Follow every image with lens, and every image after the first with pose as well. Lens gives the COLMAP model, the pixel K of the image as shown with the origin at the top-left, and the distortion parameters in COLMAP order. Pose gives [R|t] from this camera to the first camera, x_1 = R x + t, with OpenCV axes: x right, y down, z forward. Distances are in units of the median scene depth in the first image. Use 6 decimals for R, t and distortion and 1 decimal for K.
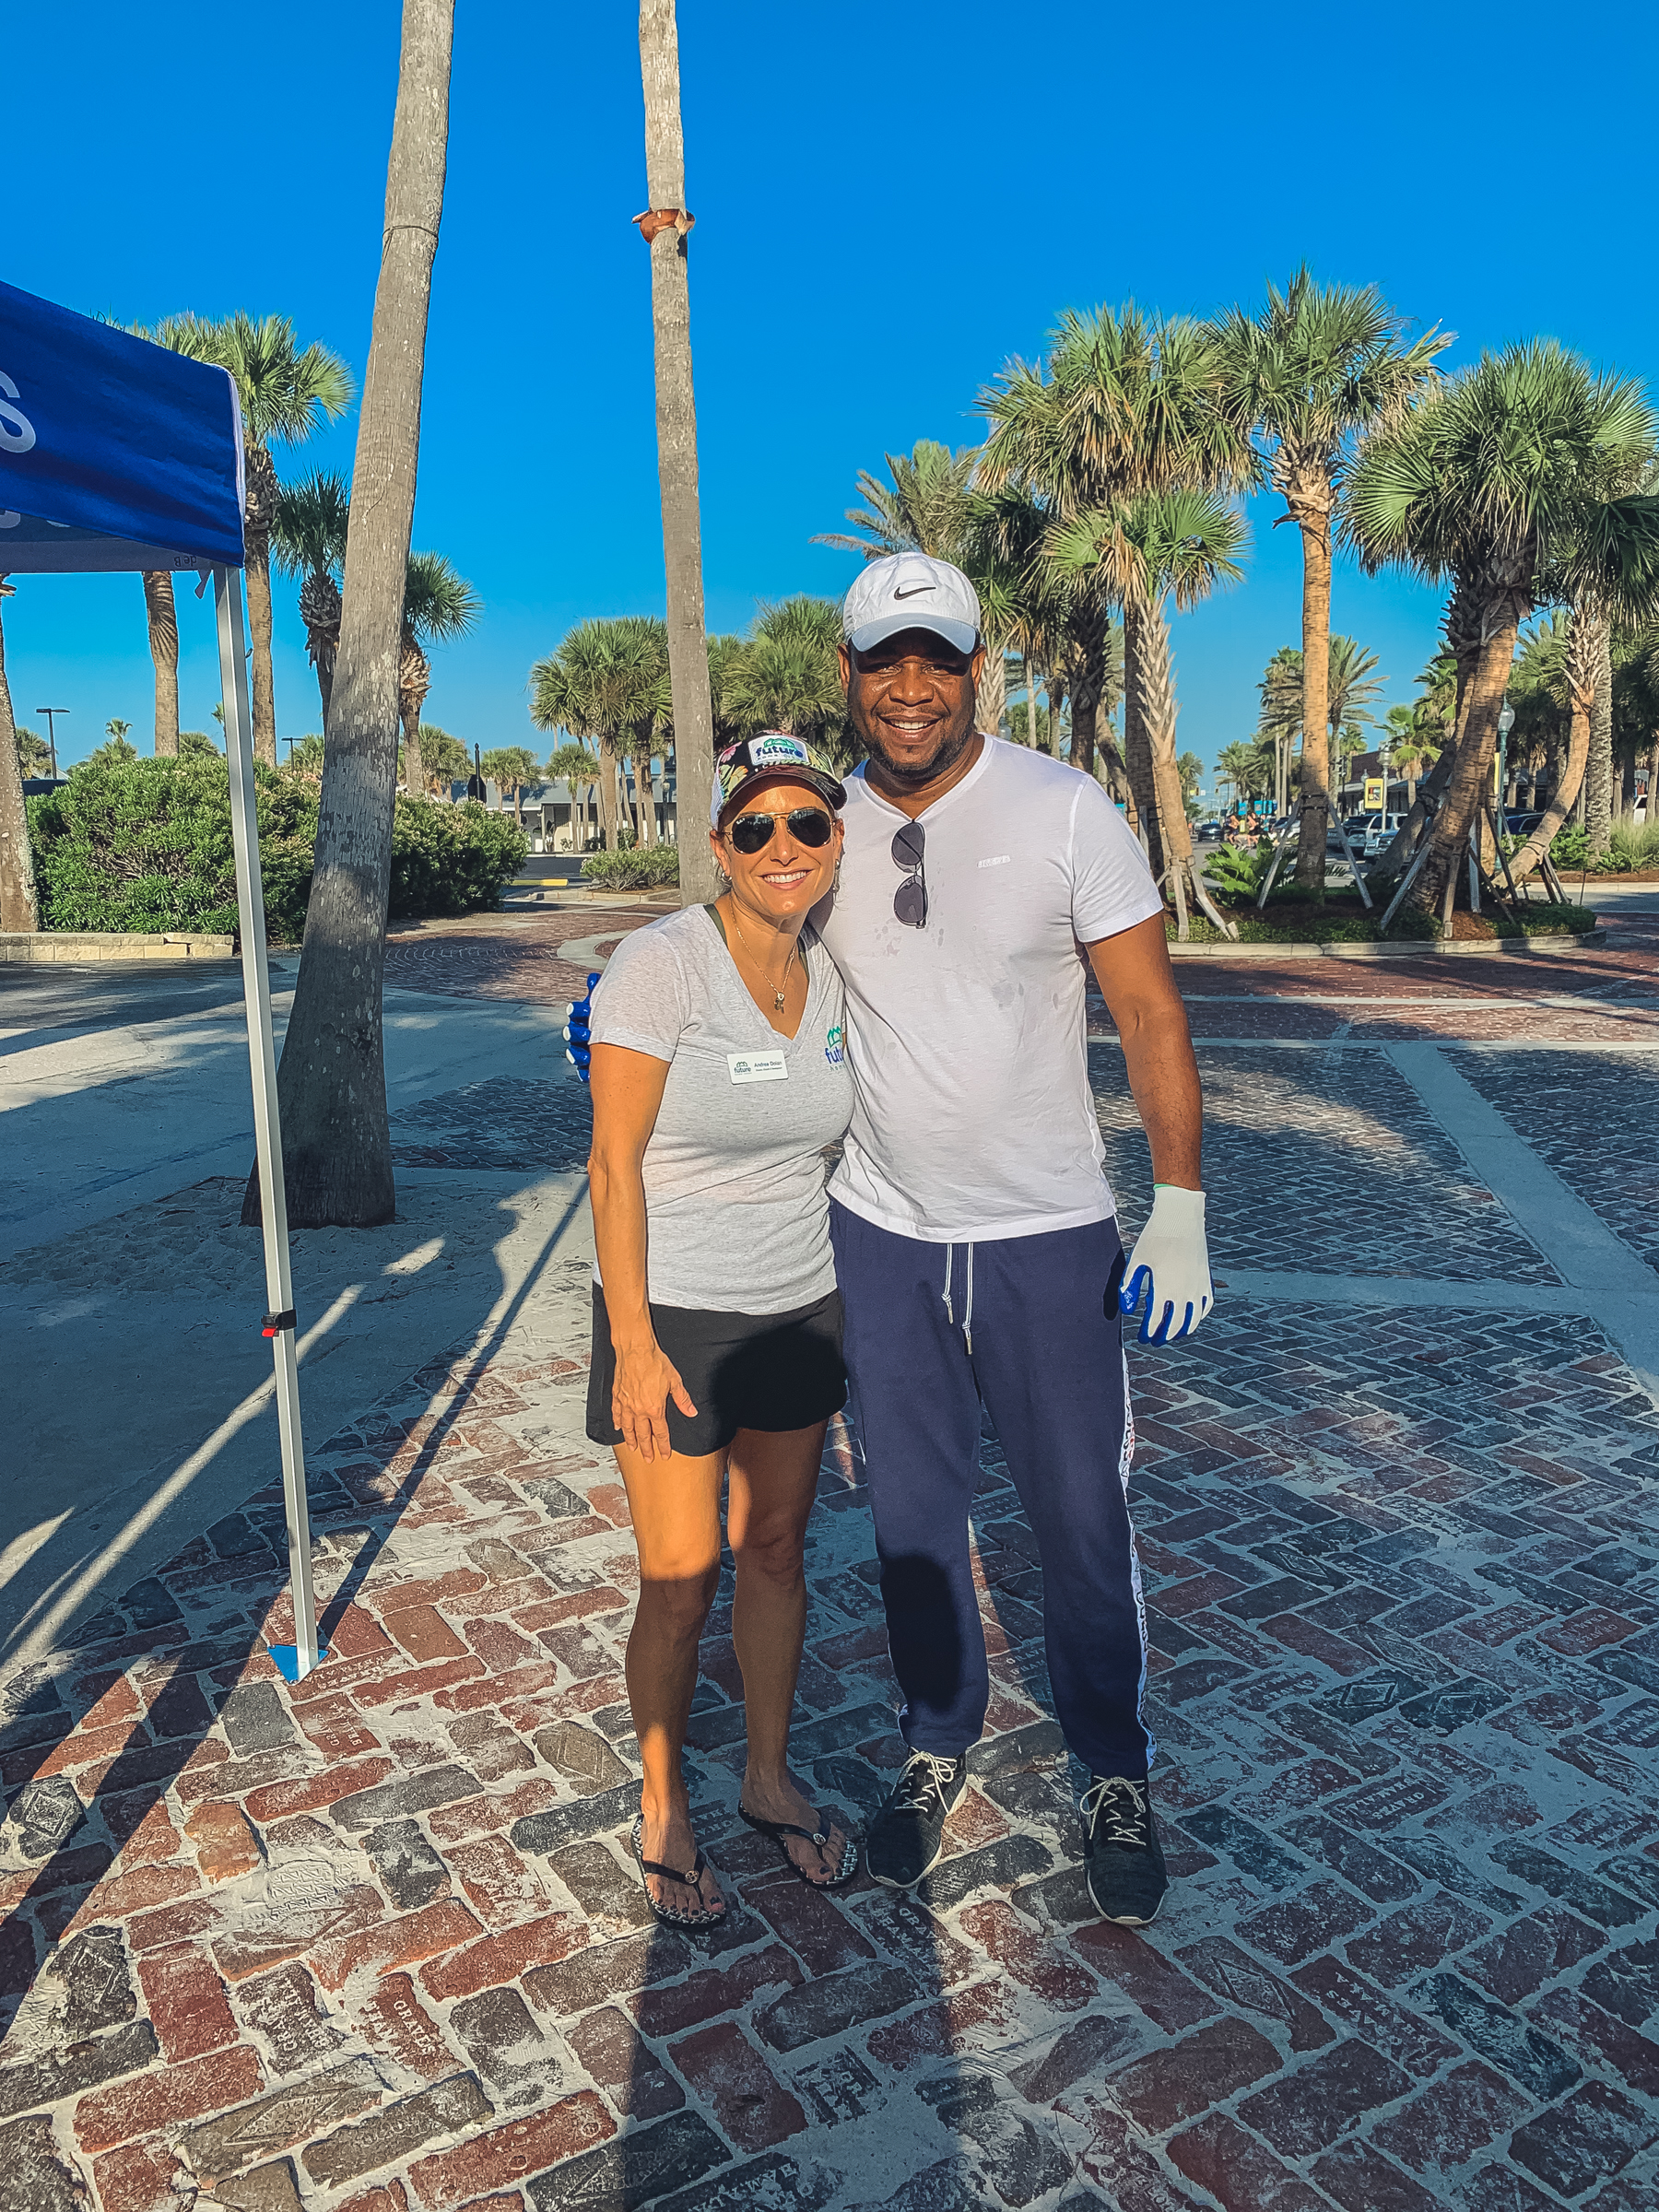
lens RADIAL K [[1703.1, 0, 812.8], [0, 1703.1, 1118.4], [0, 0, 1]] dist [0.003569, -0.001632]
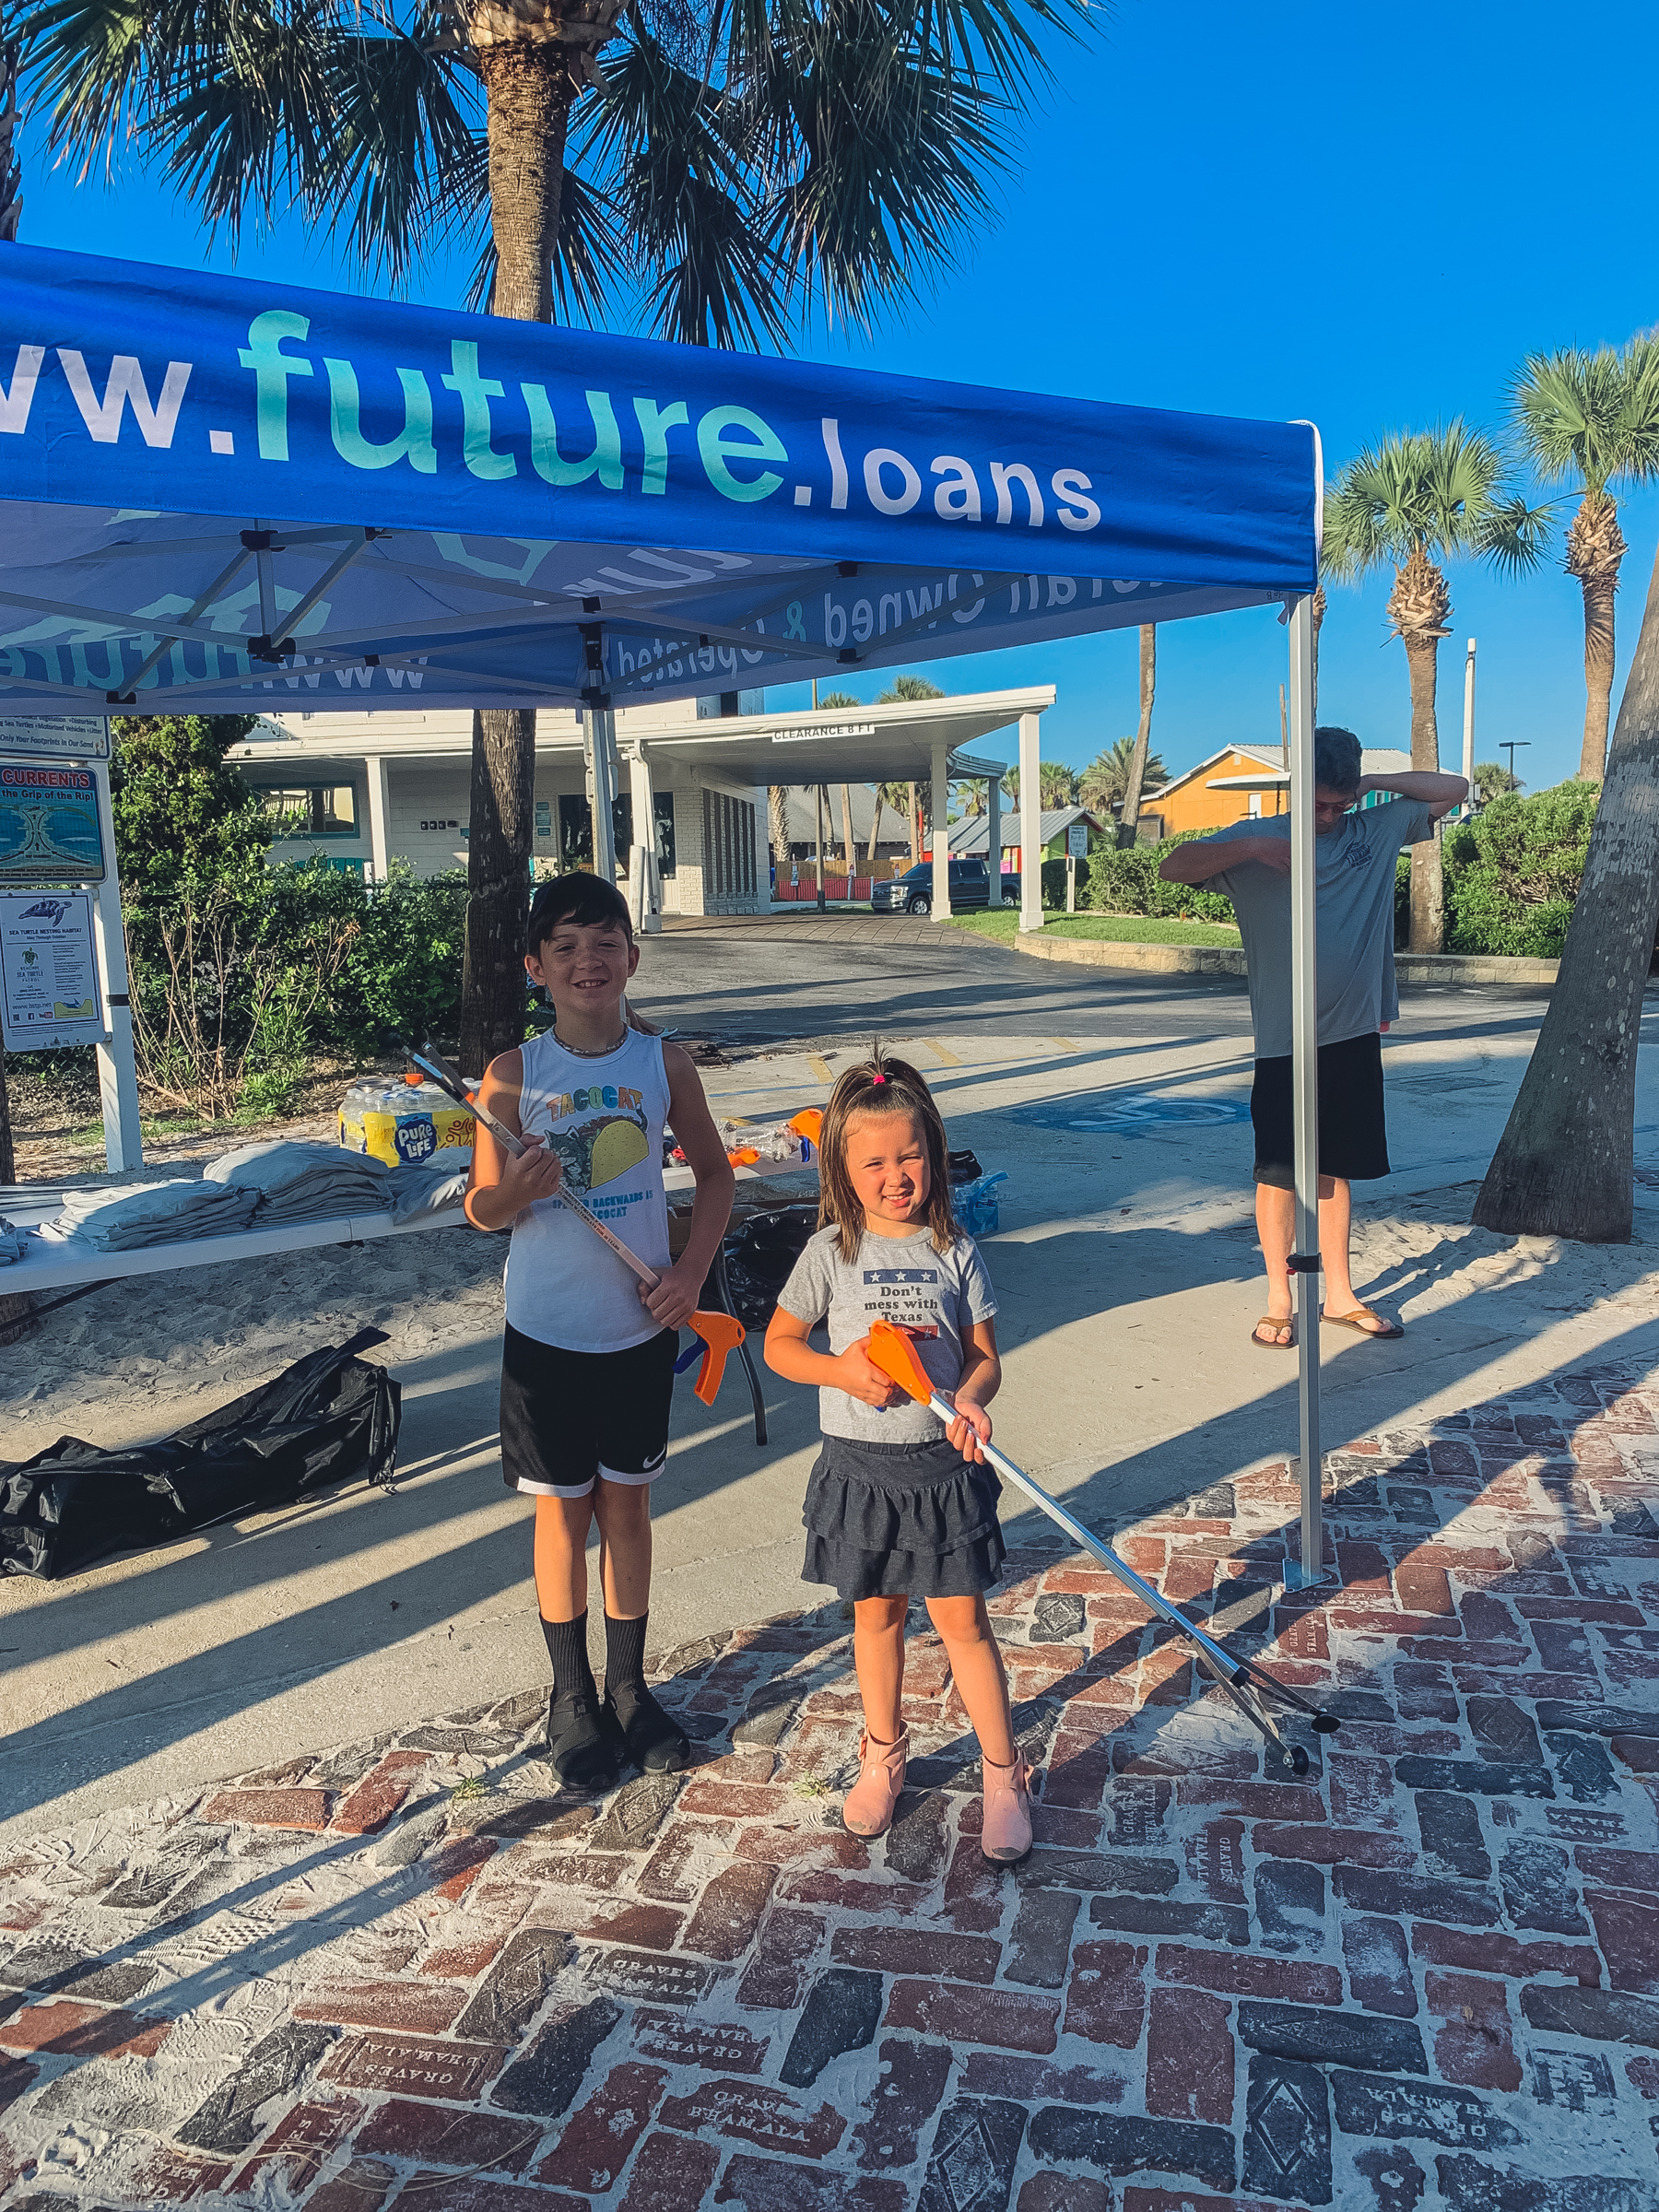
lens RADIAL K [[1703.1, 0, 812.8], [0, 1703.1, 1118.4], [0, 0, 1]] dist [0.003569, -0.001632]
pose [[0.690741, 0.088065, -0.717720, 0.246492], [-0.101179, 0.994563, 0.024658, 0.027531], [0.715989, 0.055586, 0.695895, -0.013956]]
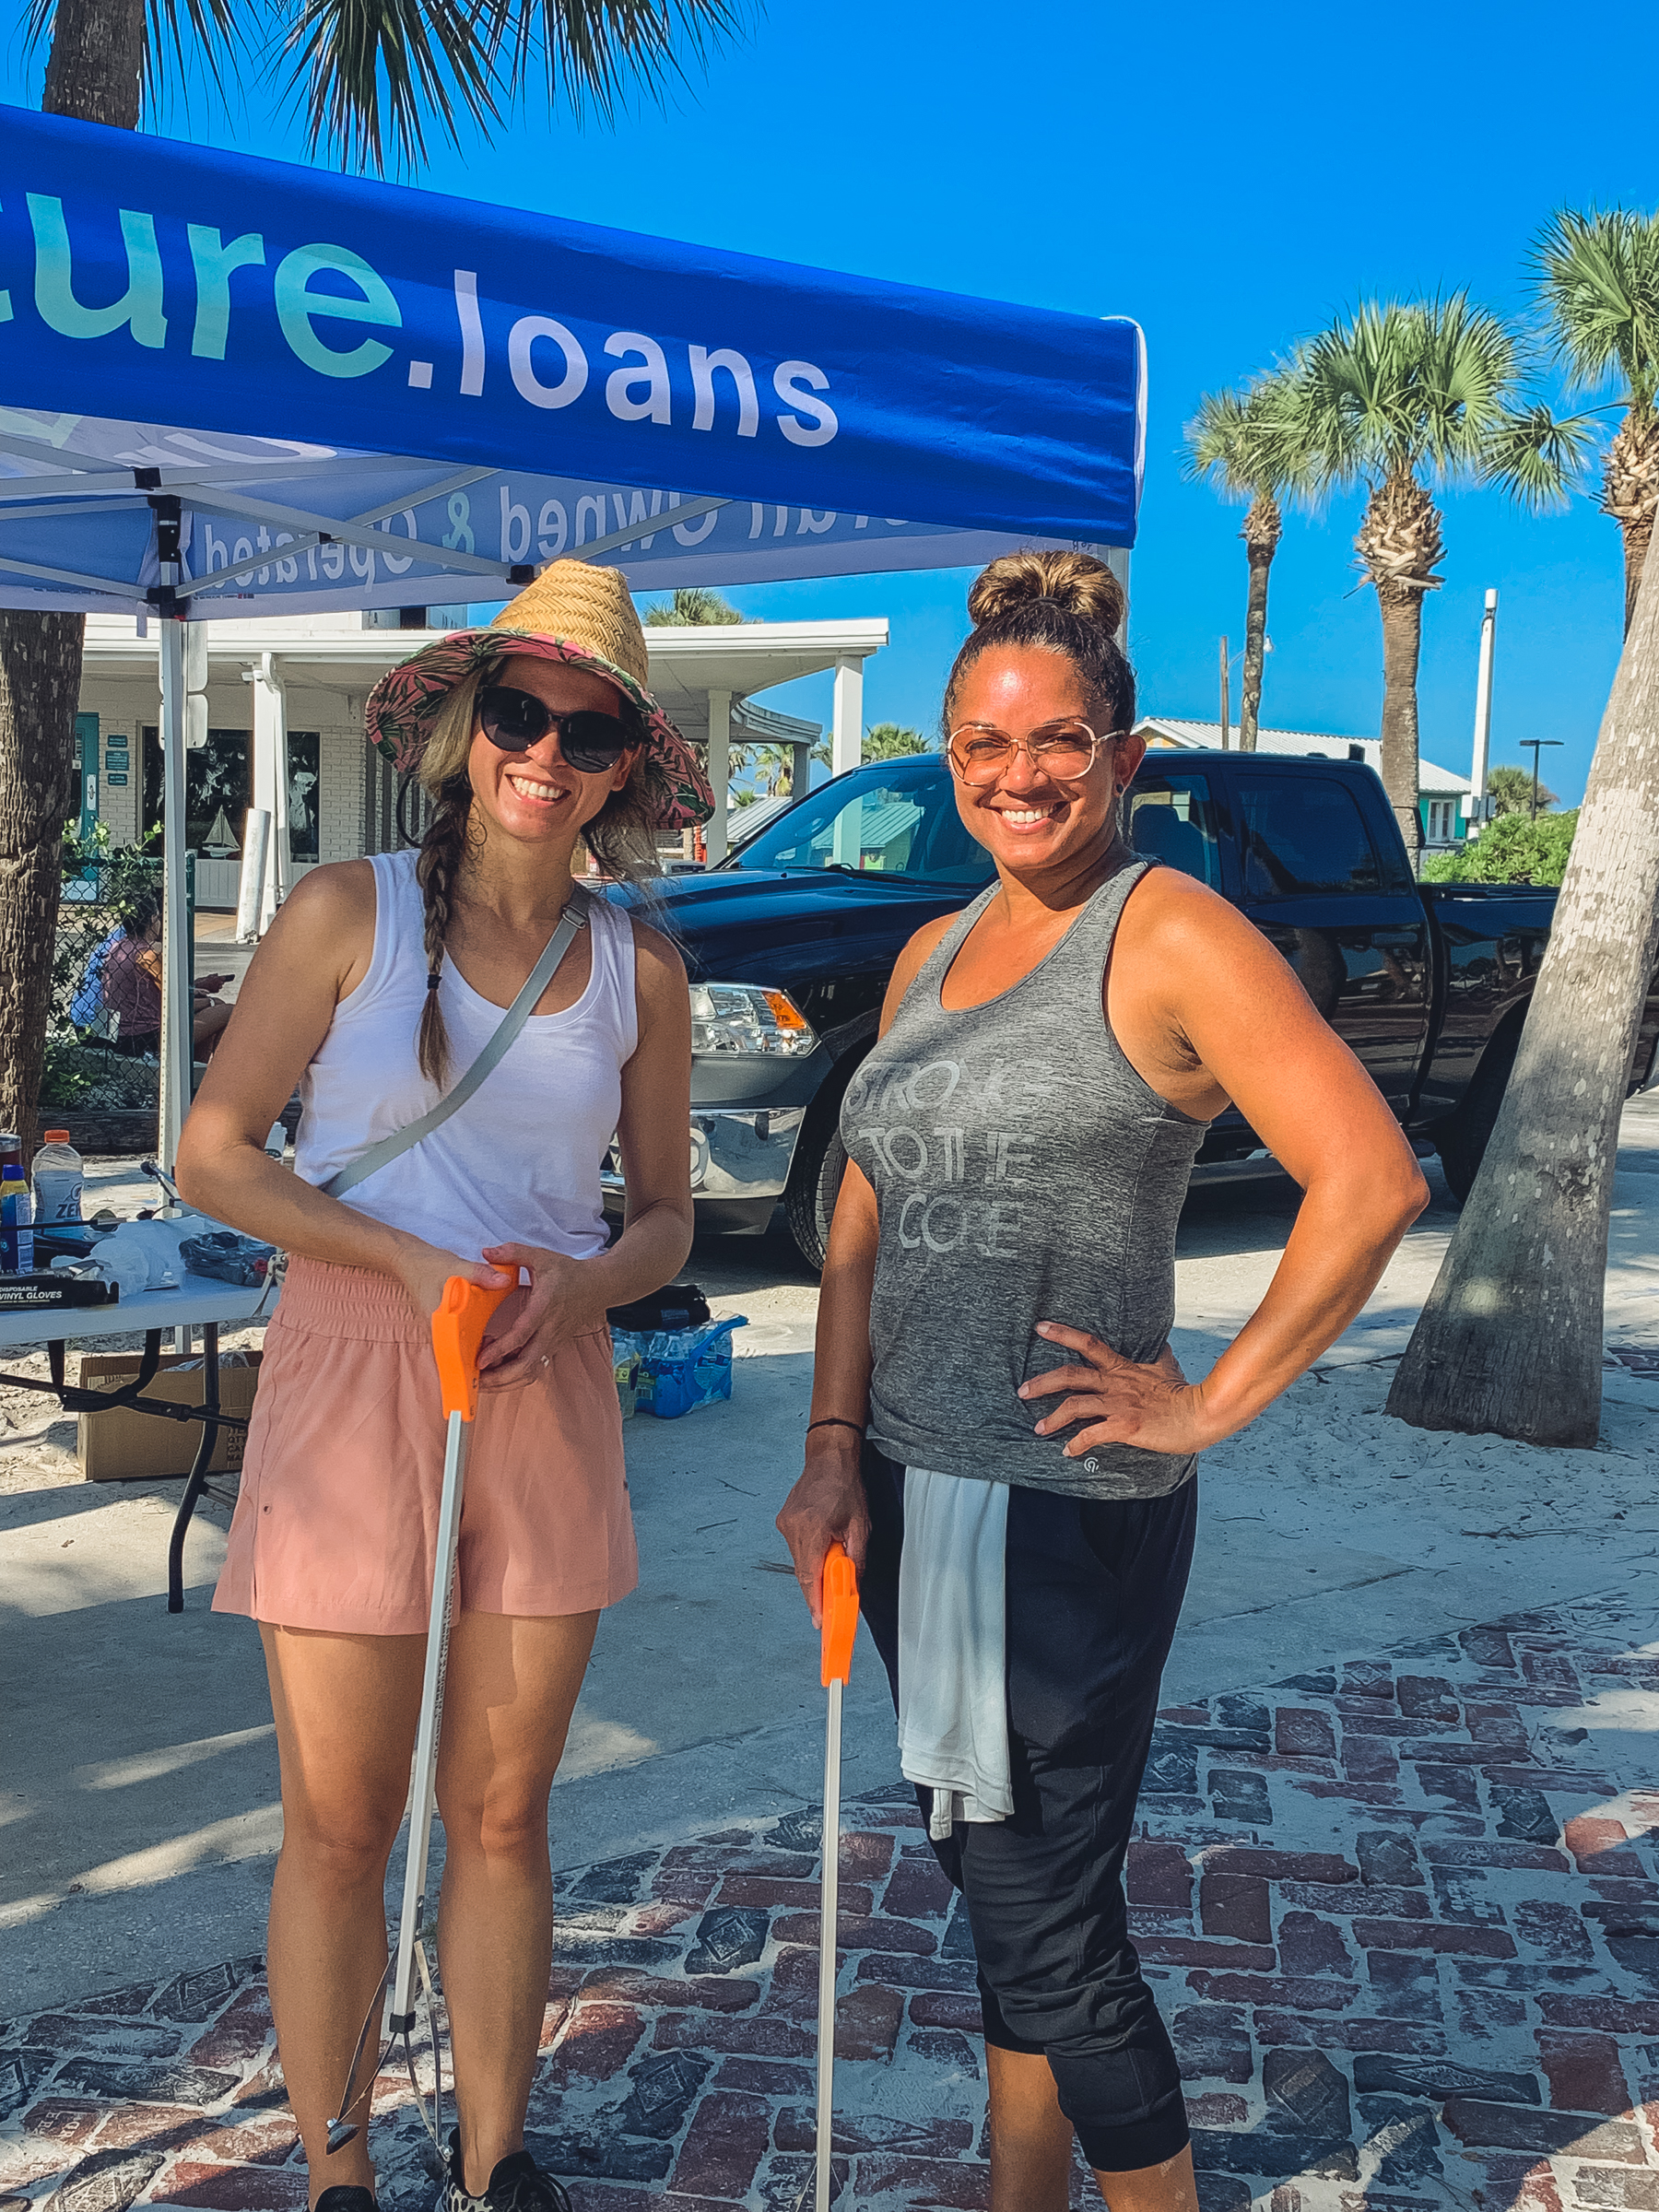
lens RADIAL K [[2538.9, 0, 829.5], [0, 2538.9, 1106.0], [0, 0, 1]] dist [0.117491, -0.347117]
pose [[0.766671, 0.086442, -0.636195, 0.340332], [-0.145765, 0.988454, -0.041356, 0.023109], [0.625275, 0.124441, 0.770419, -0.039807]]
